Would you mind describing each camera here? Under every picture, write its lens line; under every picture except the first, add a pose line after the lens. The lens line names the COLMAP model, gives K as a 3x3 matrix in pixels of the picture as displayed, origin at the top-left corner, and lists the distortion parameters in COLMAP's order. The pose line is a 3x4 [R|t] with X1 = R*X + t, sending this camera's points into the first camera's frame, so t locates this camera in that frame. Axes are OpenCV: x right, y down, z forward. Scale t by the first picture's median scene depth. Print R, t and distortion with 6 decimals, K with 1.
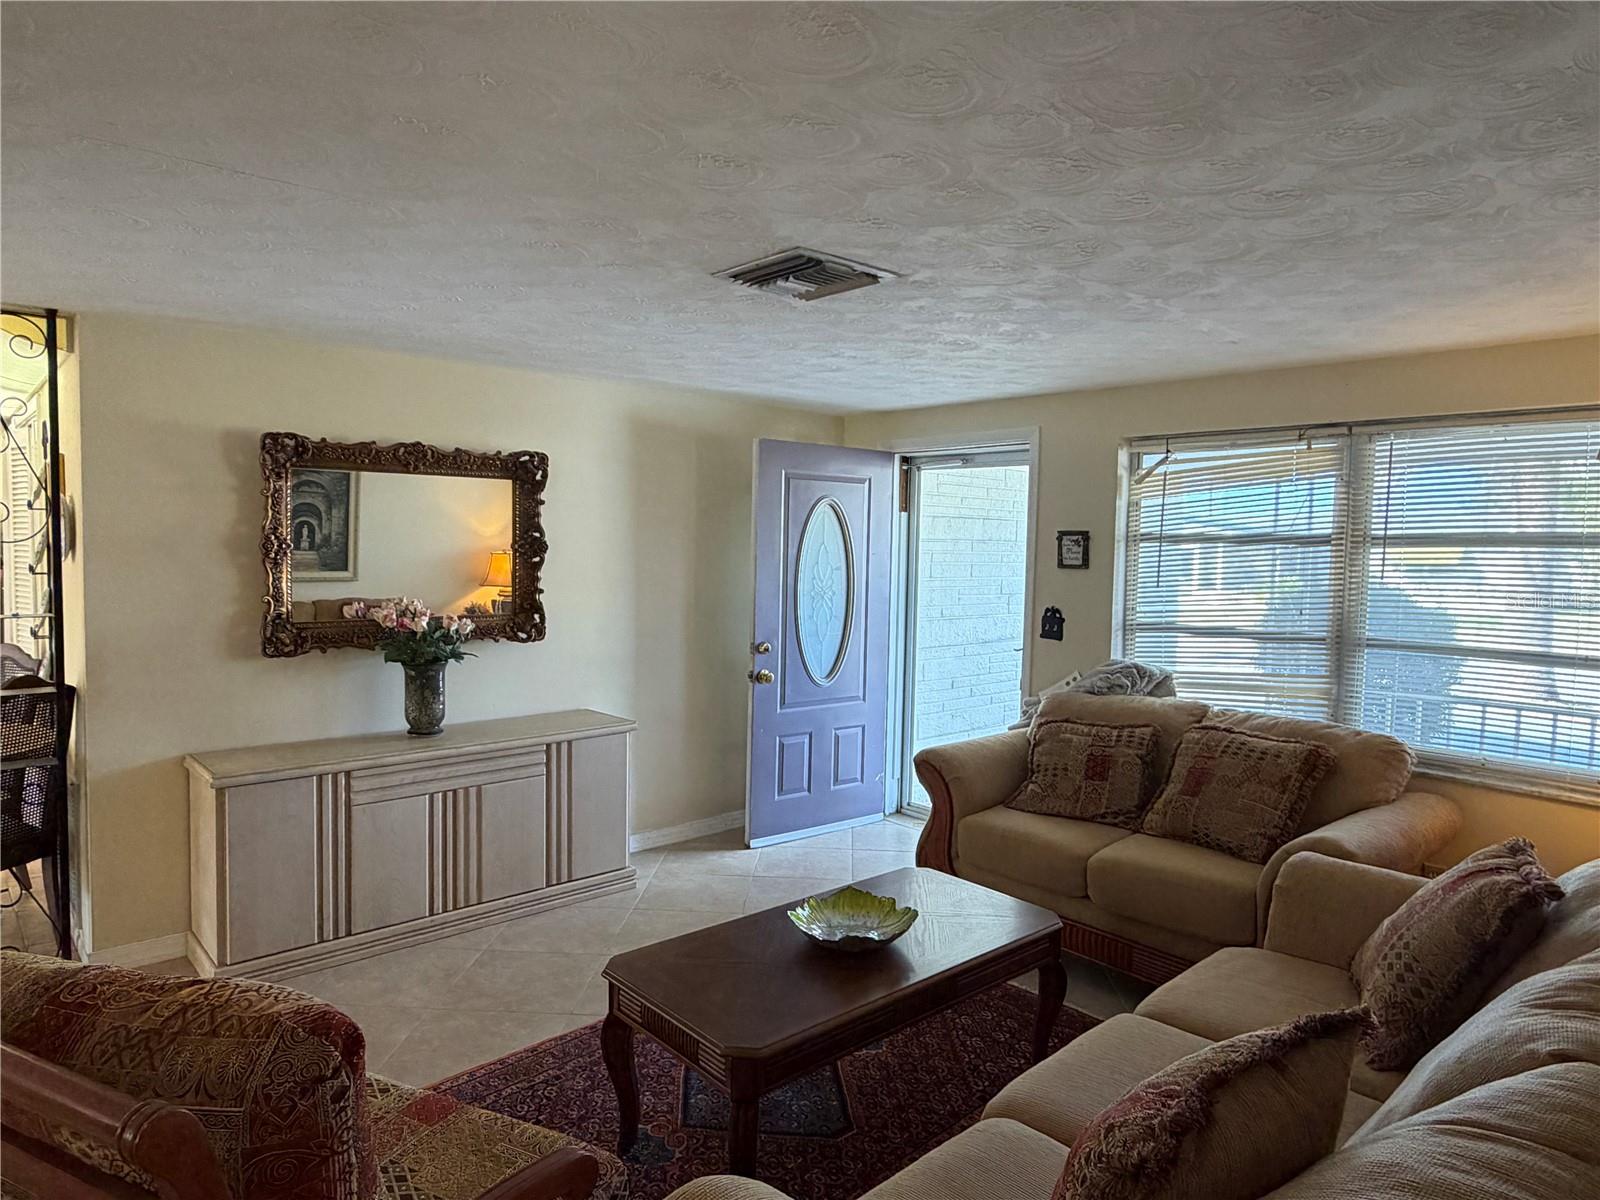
lens RADIAL K [[971.0, 0, 800.0], [0, 971.0, 600.0], [0, 0, 1]] dist [0.000856, -0.000788]
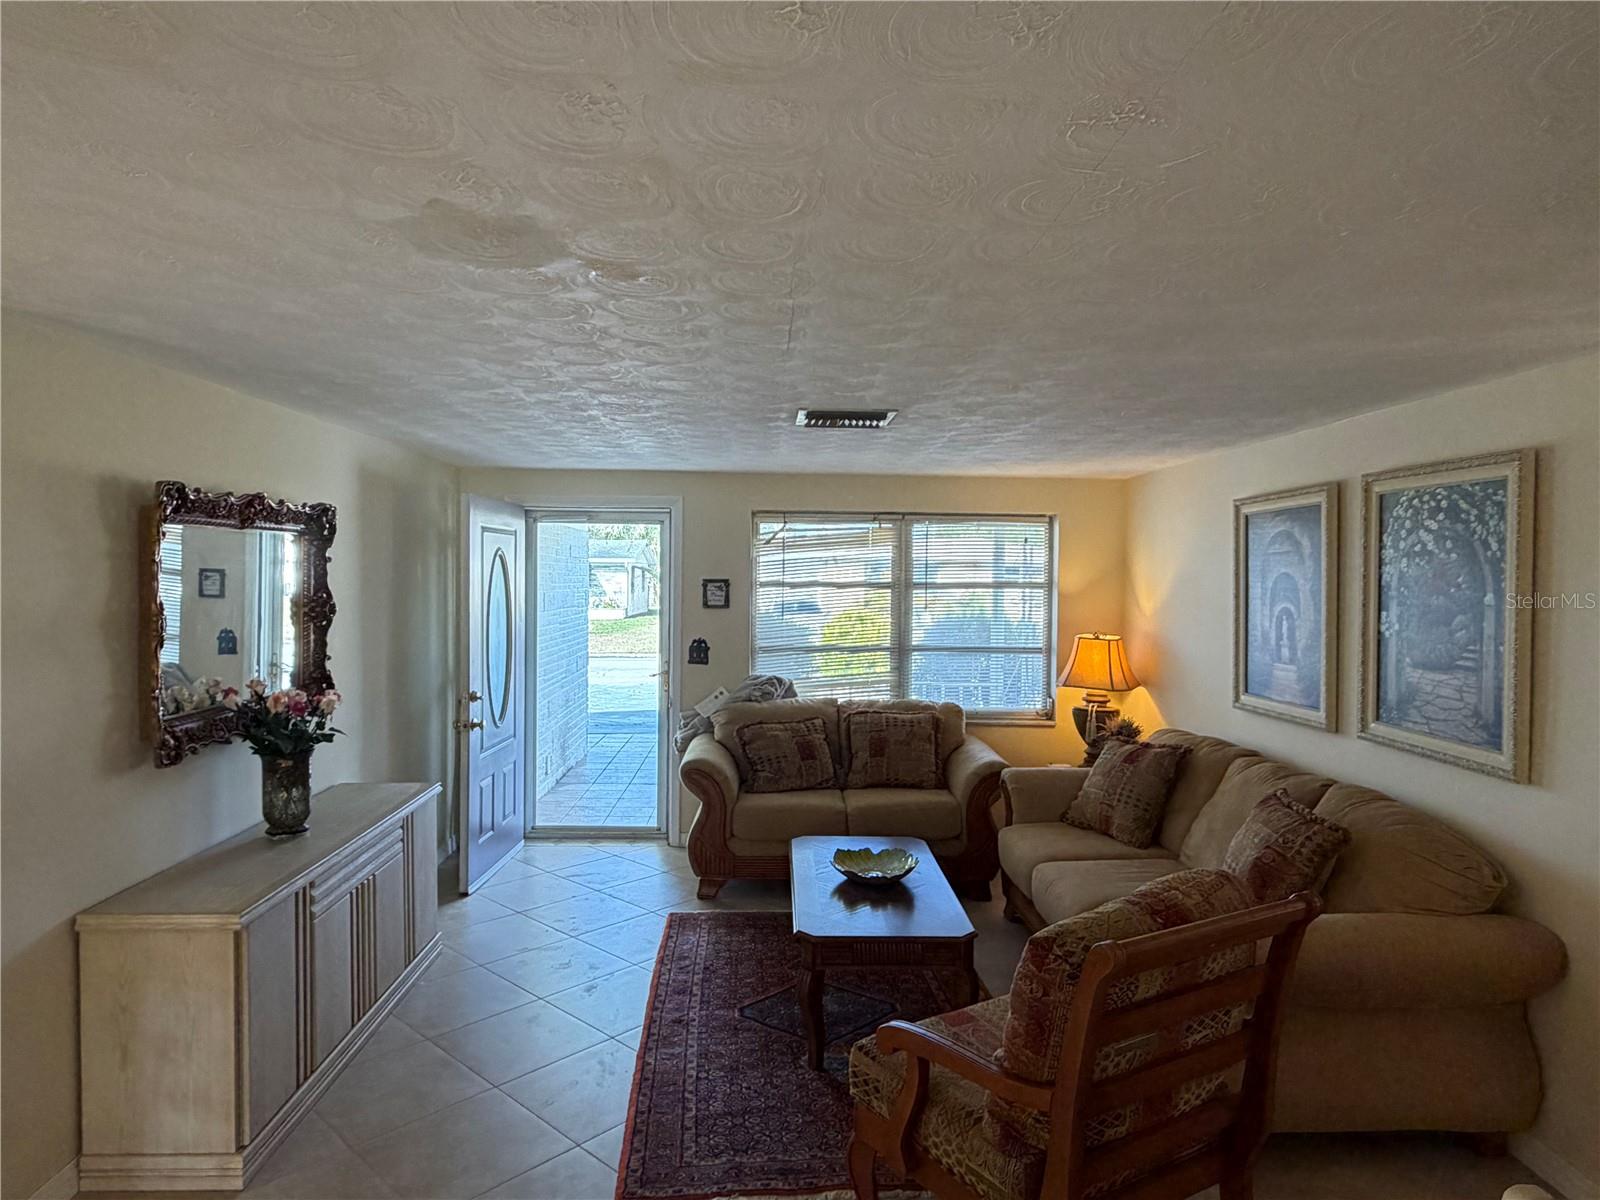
lens RADIAL K [[971.0, 0, 800.0], [0, 971.0, 600.0], [0, 0, 1]] dist [0.000856, -0.000788]
pose [[0.650451, -0.033201, 0.758823, -0.670054], [0.048035, 0.998842, 0.002528, -0.043745], [-0.758028, 0.034806, 0.651292, 0.075972]]
